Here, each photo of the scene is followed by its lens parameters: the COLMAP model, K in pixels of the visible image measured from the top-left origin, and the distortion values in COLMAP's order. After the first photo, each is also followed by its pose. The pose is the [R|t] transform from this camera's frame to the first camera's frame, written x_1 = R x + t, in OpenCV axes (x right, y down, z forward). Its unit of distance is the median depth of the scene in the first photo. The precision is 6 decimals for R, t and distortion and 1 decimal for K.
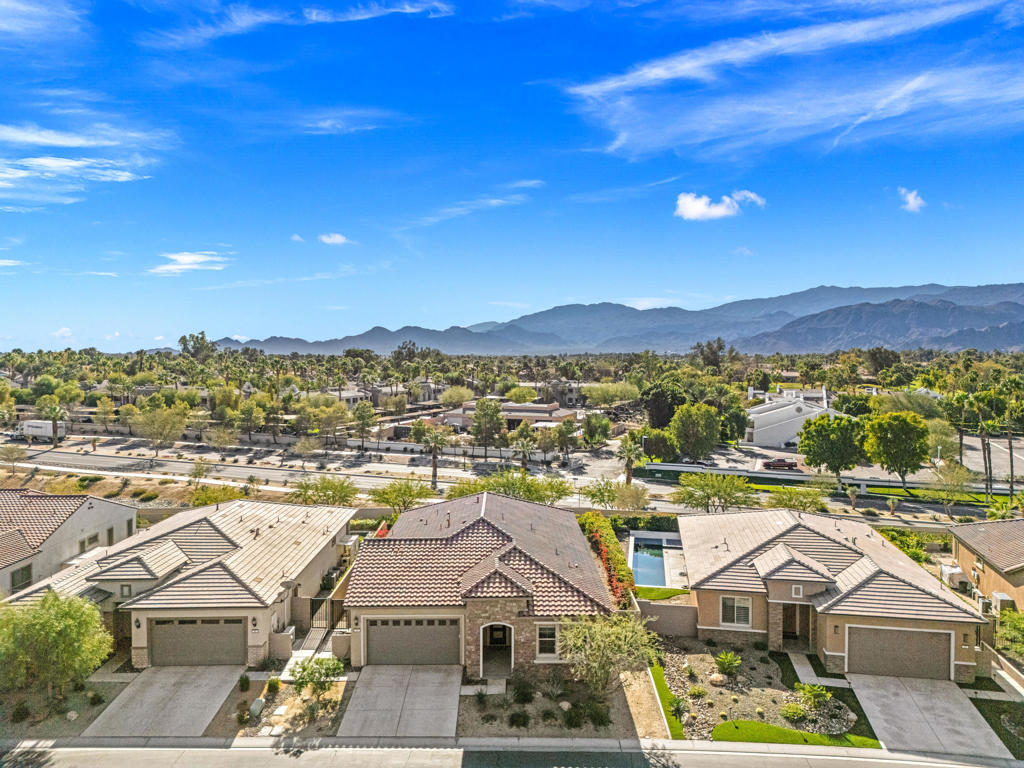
lens RADIAL K [[746.9, 0, 512.0], [0, 746.9, 387.9], [0, 0, 1]] dist [0.039051, -0.002929]
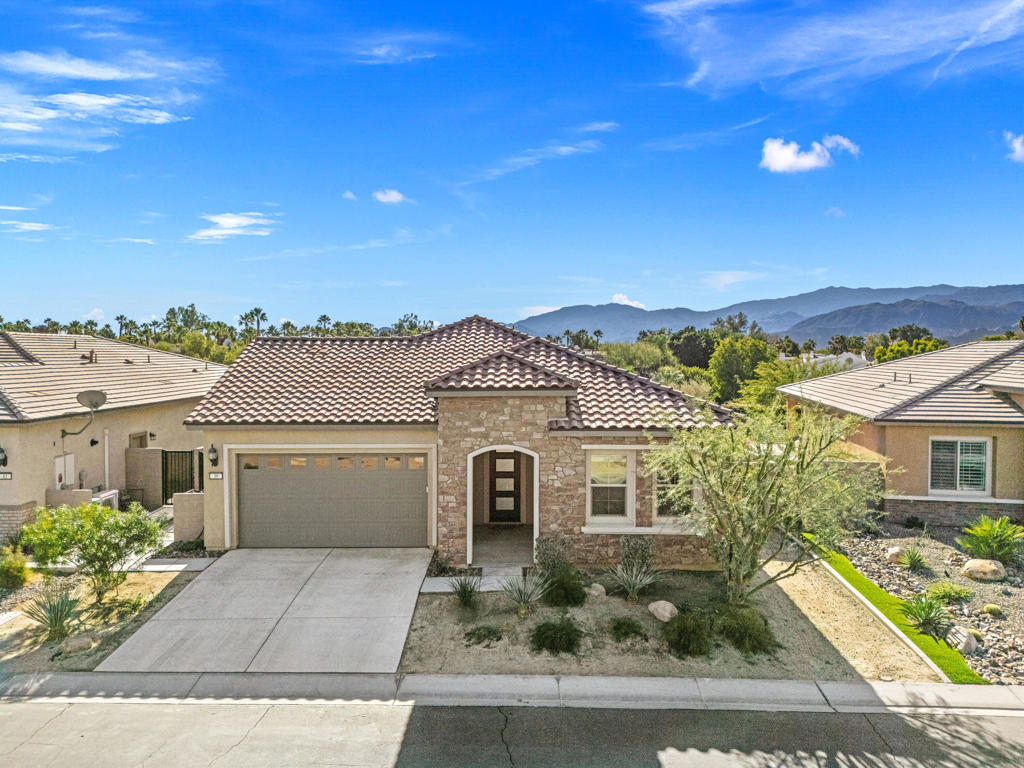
lens RADIAL K [[749.4, 0, 512.1], [0, 749.4, 375.9], [0, 0, 1]] dist [0.056554, -0.046443]
pose [[0.999950, 0.000454, -0.010013, -0.009807], [-0.000611, 0.999877, -0.015698, 0.278161], [0.010004, 0.015703, 0.999827, 0.534394]]
